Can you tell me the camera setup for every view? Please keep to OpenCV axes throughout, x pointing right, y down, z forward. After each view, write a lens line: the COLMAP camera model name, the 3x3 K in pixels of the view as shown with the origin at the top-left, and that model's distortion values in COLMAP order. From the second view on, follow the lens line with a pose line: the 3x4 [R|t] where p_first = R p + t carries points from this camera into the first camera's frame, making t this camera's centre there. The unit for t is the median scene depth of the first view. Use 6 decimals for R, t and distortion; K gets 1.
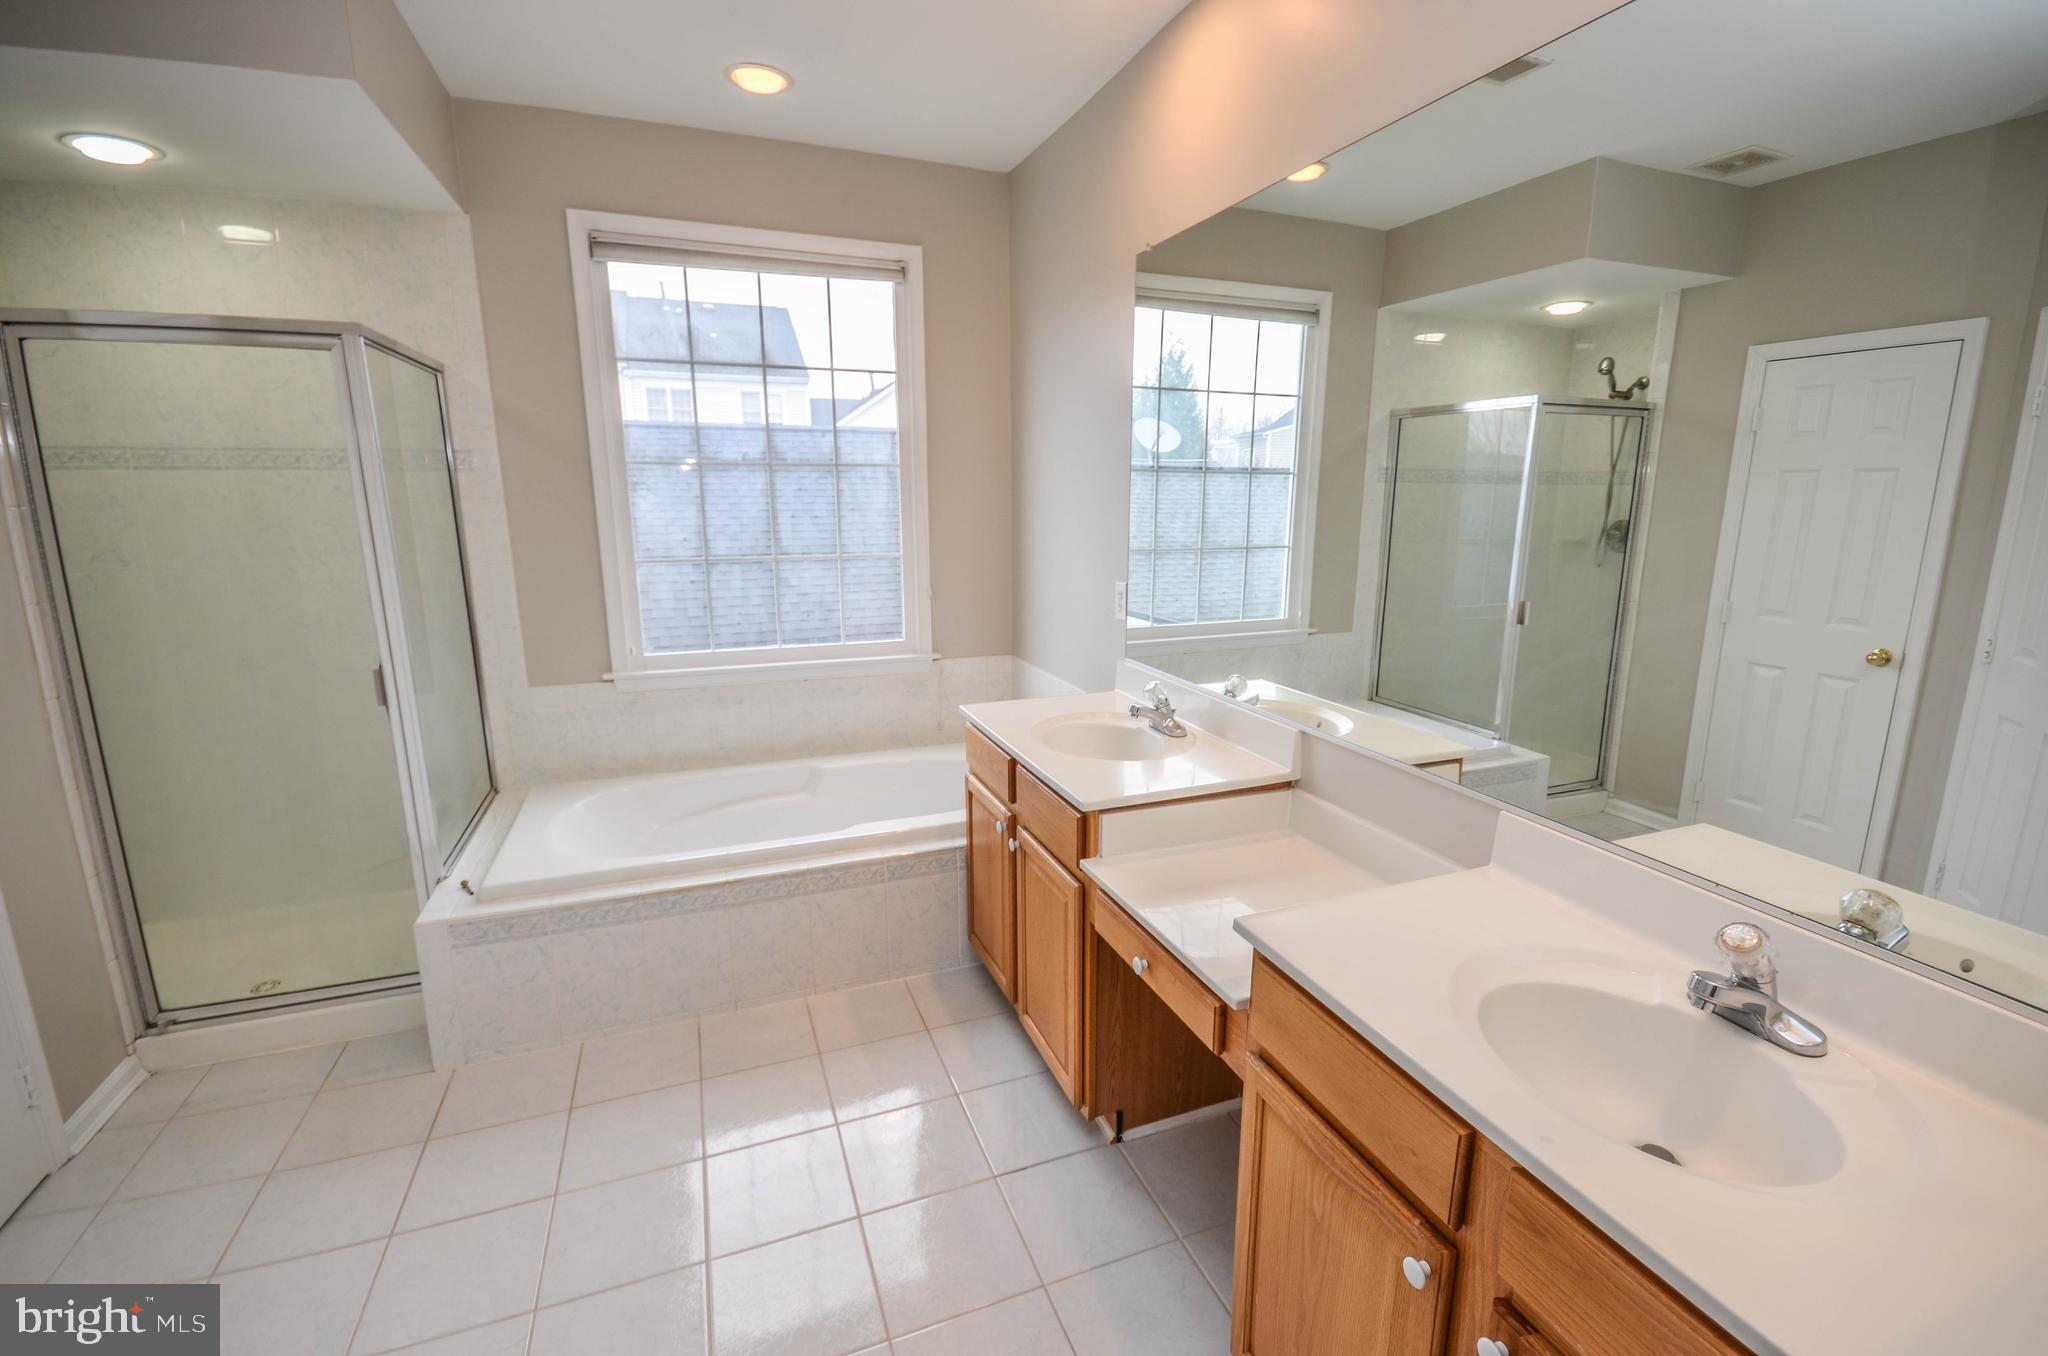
lens RADIAL K [[903.2, 0, 1046.5], [0, 903.2, 688.2], [0, 0, 1]] dist [0.002318, -0.000985]
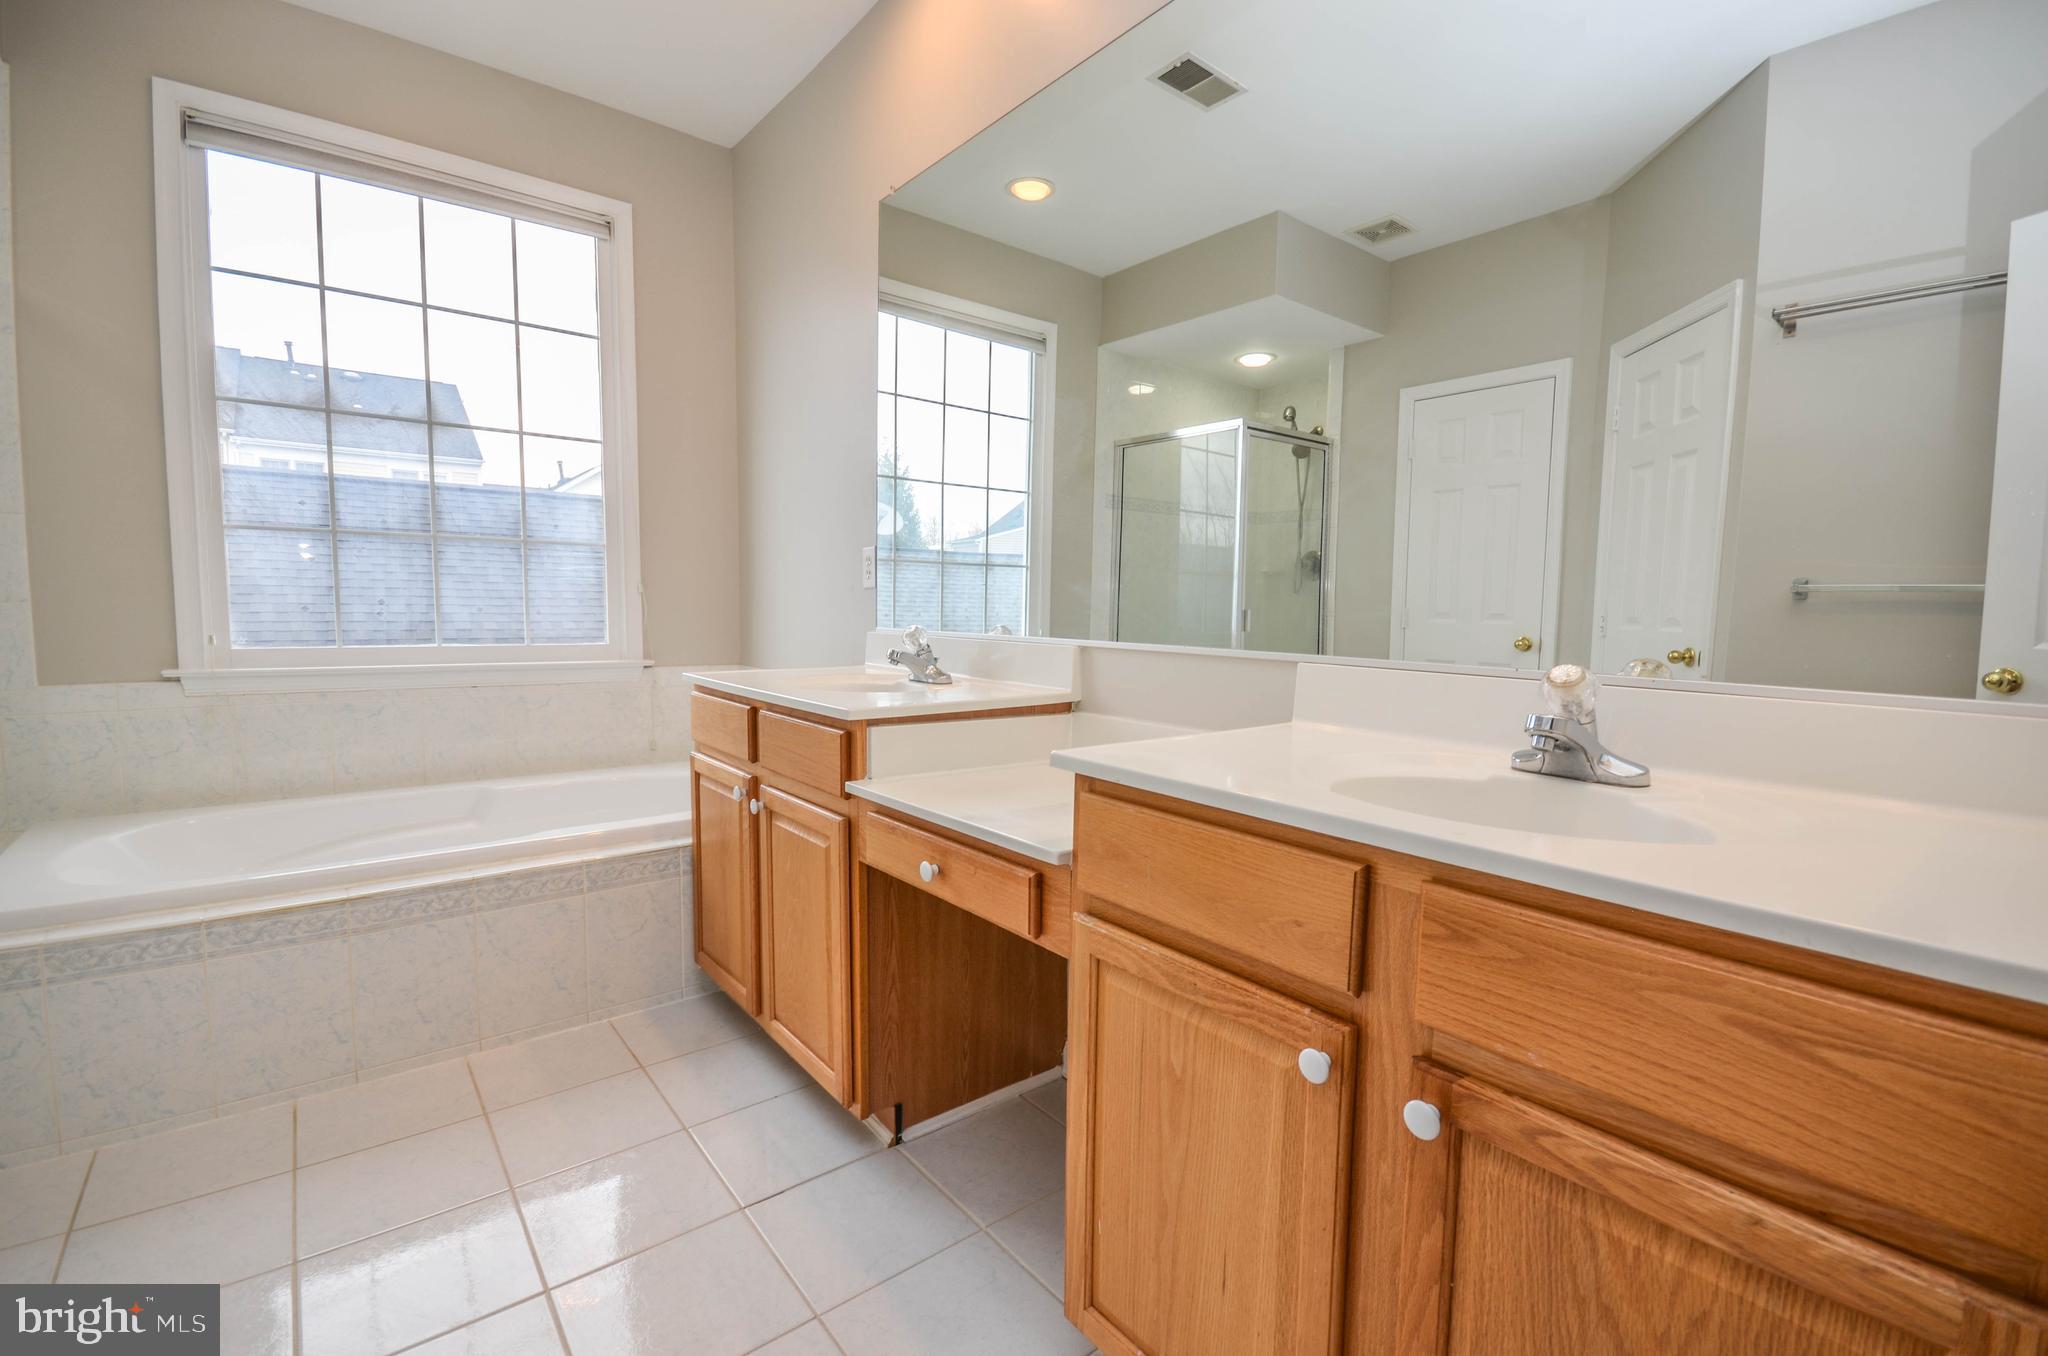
lens RADIAL K [[903.2, 0, 1046.5], [0, 903.2, 688.2], [0, 0, 1]] dist [0.002318, -0.000985]
pose [[0.953063, -0.014797, 0.302411, -0.027655], [0.052944, 0.991561, -0.118339, 0.154915], [-0.298108, 0.128795, 0.945803, 0.098745]]
